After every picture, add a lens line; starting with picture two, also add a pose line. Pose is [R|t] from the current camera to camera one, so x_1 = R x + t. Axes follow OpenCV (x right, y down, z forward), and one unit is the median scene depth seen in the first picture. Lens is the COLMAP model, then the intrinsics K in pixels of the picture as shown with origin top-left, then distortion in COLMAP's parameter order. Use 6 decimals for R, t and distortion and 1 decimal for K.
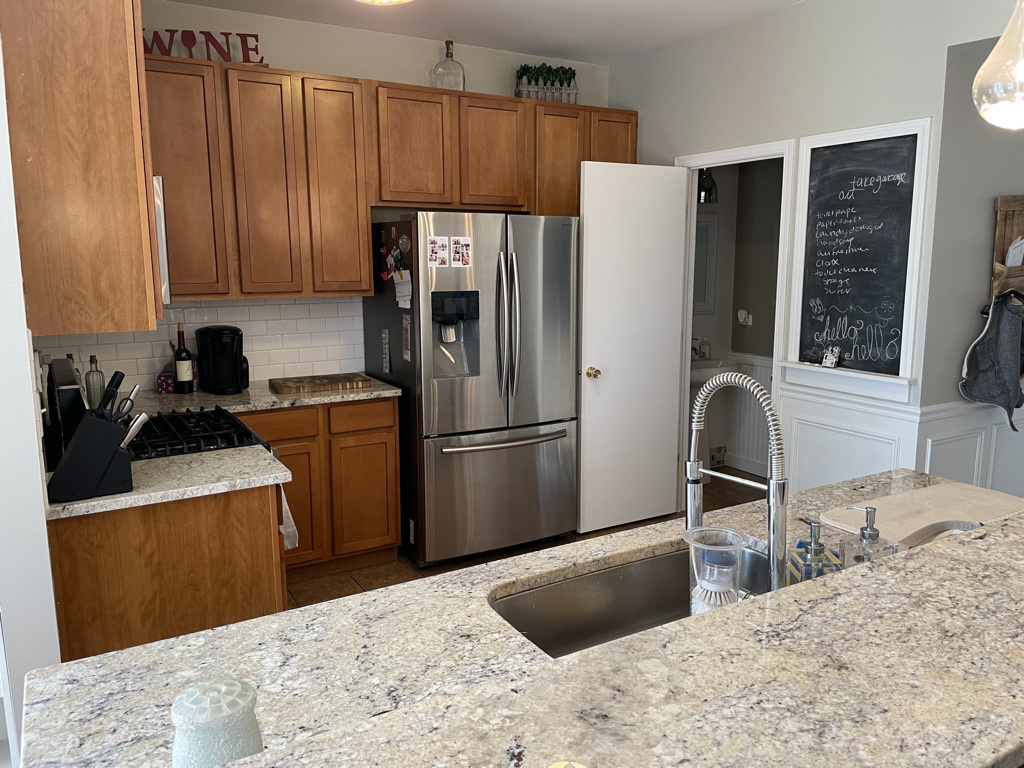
lens RADIAL K [[778.3, 0, 511.6], [0, 778.3, 383.8], [0, 0, 1]] dist [0.072523, -0.092752]
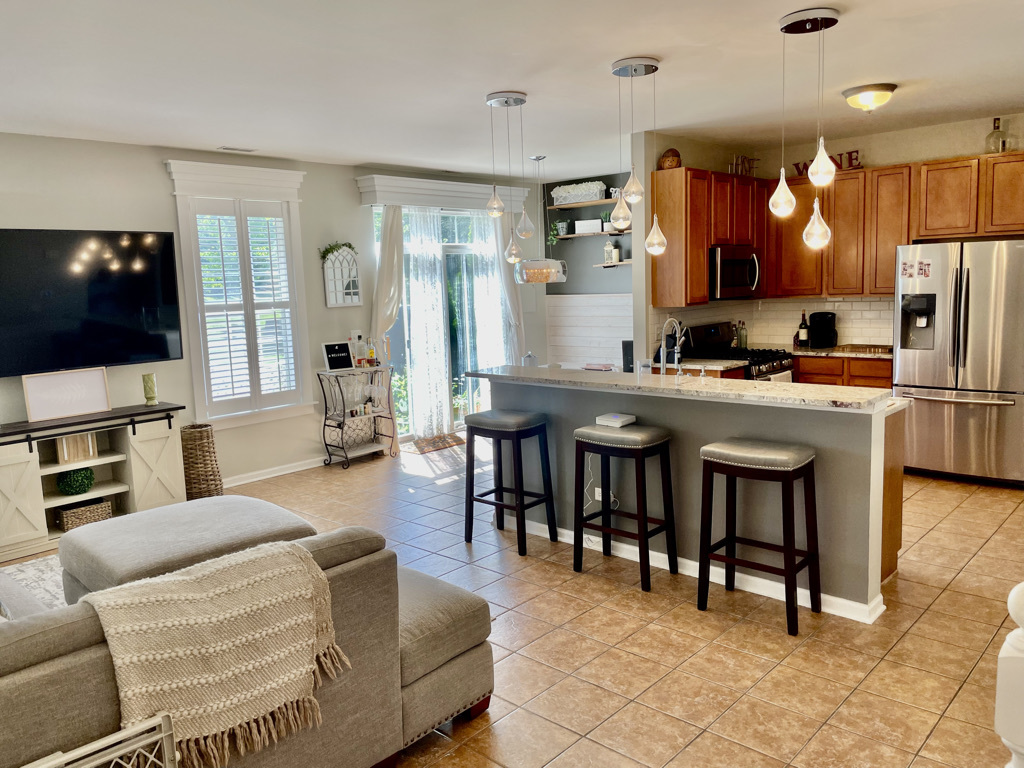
lens RADIAL K [[778.3, 0, 511.8], [0, 778.3, 374.9], [0, 0, 1]] dist [0.072523, -0.092752]
pose [[0.292905, 0.110199, -0.949770, 1.201687], [-0.120903, 0.989631, 0.077538, 0.018286], [0.948467, 0.092118, 0.303192, -0.240574]]
